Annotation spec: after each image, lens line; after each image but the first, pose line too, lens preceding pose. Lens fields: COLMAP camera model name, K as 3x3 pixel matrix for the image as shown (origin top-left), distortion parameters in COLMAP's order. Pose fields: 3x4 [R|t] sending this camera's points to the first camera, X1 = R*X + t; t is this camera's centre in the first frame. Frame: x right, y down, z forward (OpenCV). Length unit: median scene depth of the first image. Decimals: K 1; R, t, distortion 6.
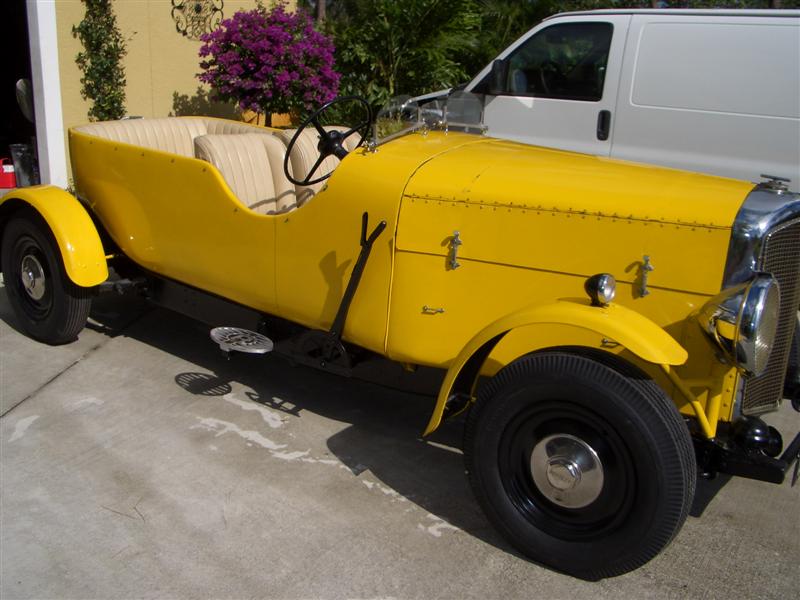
lens RADIAL K [[831.0, 0, 385.5], [0, 831.0, 307.6], [0, 0, 1]] dist [-0.144911, 0.000000]
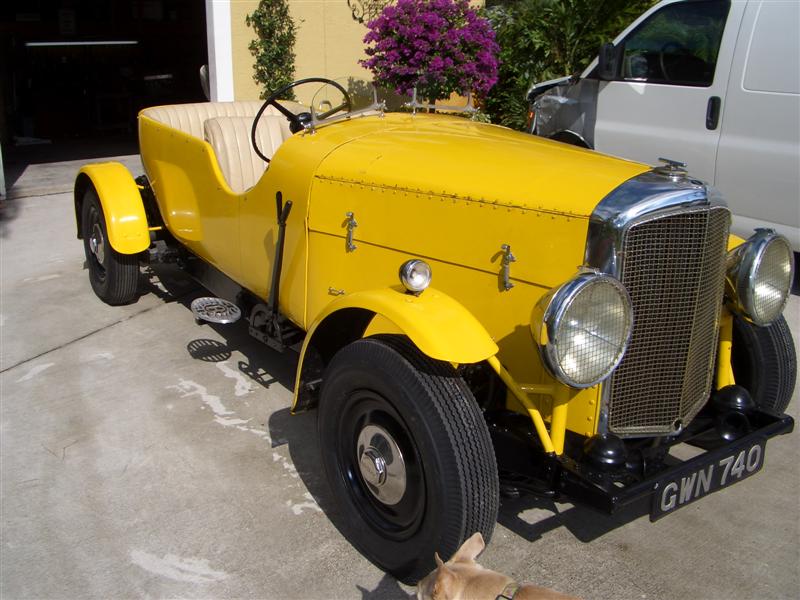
lens RADIAL K [[831.0, 0, 392.0], [0, 831.0, 306.1], [0, 0, 1]] dist [-0.144911, 0.000000]
pose [[0.949806, 0.073844, -0.304000, 0.338433], [-0.070568, 0.997270, 0.021762, -0.004485], [0.304776, 0.000783, 0.952424, 0.055925]]
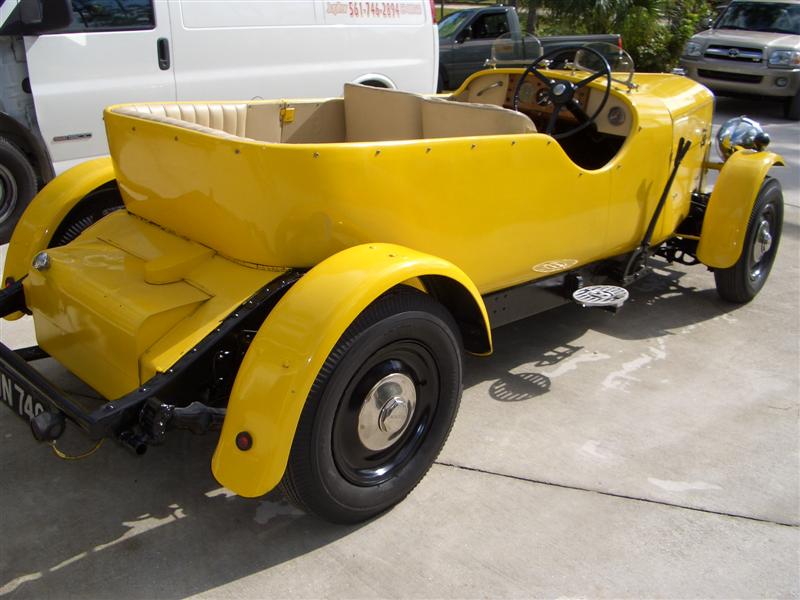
lens RADIAL K [[831.0, 0, 396.4], [0, 831.0, 300.8], [0, 0, 1]] dist [-0.144911, 0.000000]
pose [[0.103002, -0.375813, 0.920953, -1.049036], [0.260418, 0.903771, 0.339676, -0.334636], [-0.959986, 0.204846, 0.190959, 0.977786]]
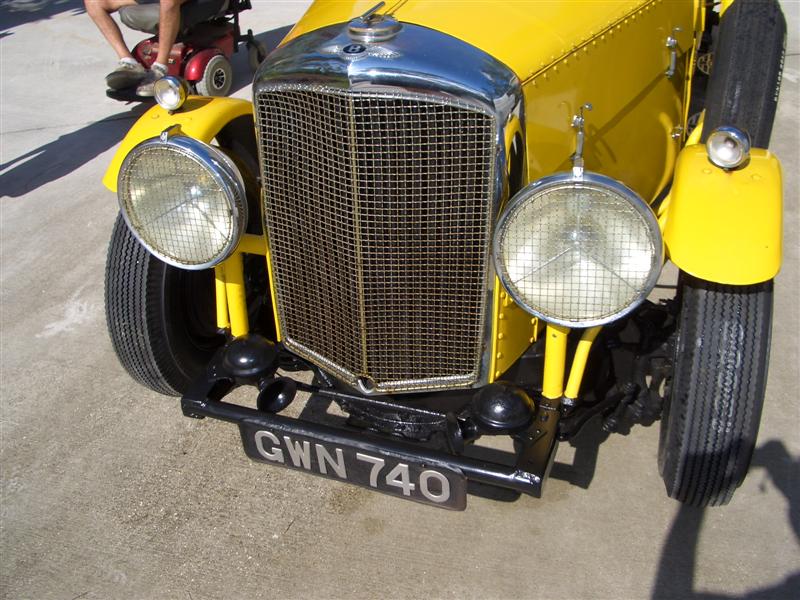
lens RADIAL K [[831.0, 0, 405.2], [0, 831.0, 295.9], [0, 0, 1]] dist [-0.144911, 0.000000]
pose [[0.312255, 0.486486, -0.815983, 0.742380], [-0.228974, 0.872149, 0.432350, -0.170096], [0.921991, 0.051836, 0.383726, 0.580471]]
